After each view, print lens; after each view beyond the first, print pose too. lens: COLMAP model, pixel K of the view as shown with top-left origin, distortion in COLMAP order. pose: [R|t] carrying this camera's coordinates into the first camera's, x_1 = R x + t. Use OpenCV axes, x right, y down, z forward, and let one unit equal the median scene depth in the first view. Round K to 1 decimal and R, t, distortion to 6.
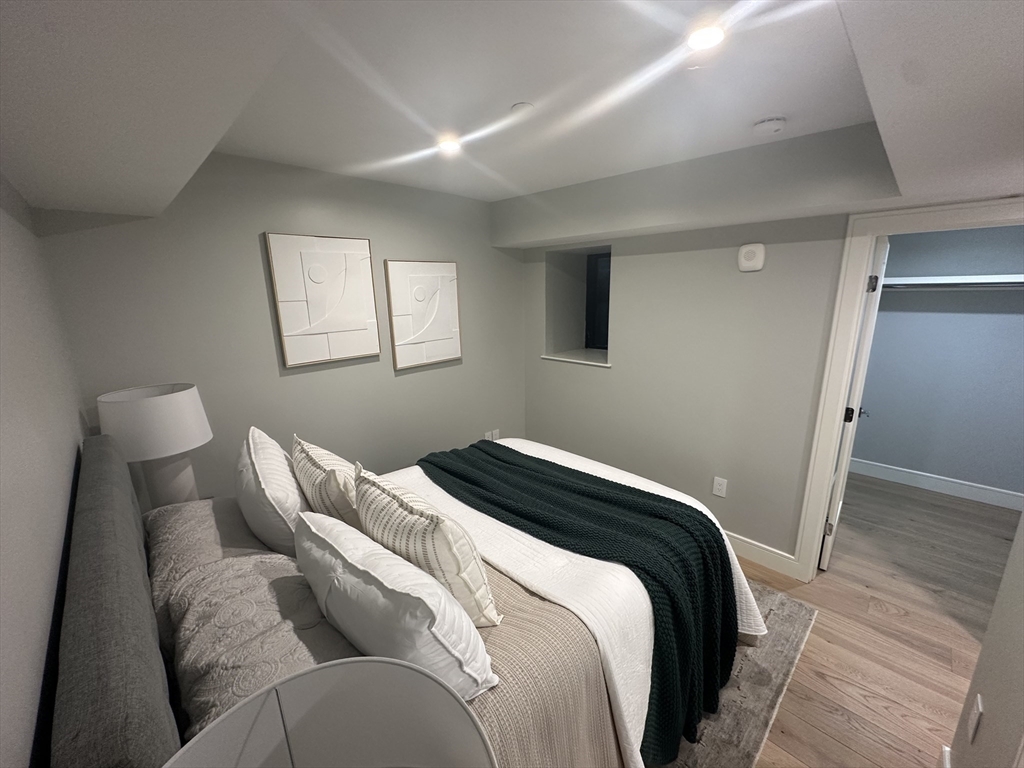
lens RADIAL K [[408.9, 0, 512.0], [0, 408.9, 384.0], [0, 0, 1]] dist [0.000180, 0.000003]
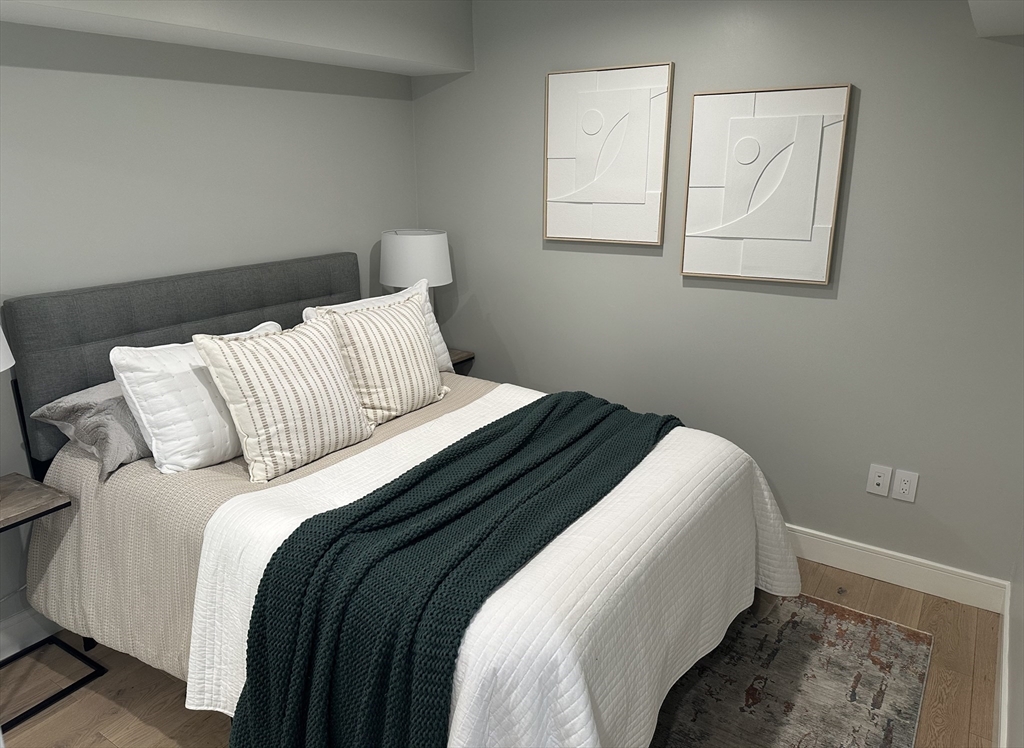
lens RADIAL K [[711.6, 0, 512.0], [0, 711.6, 374.0], [0, 0, 1]] dist [0.000400, 0.000083]
pose [[0.193336, 0.281251, -0.939957, 0.751573], [-0.227275, 0.944812, 0.235957, -0.092120], [0.954446, 0.168010, 0.246588, 0.529296]]
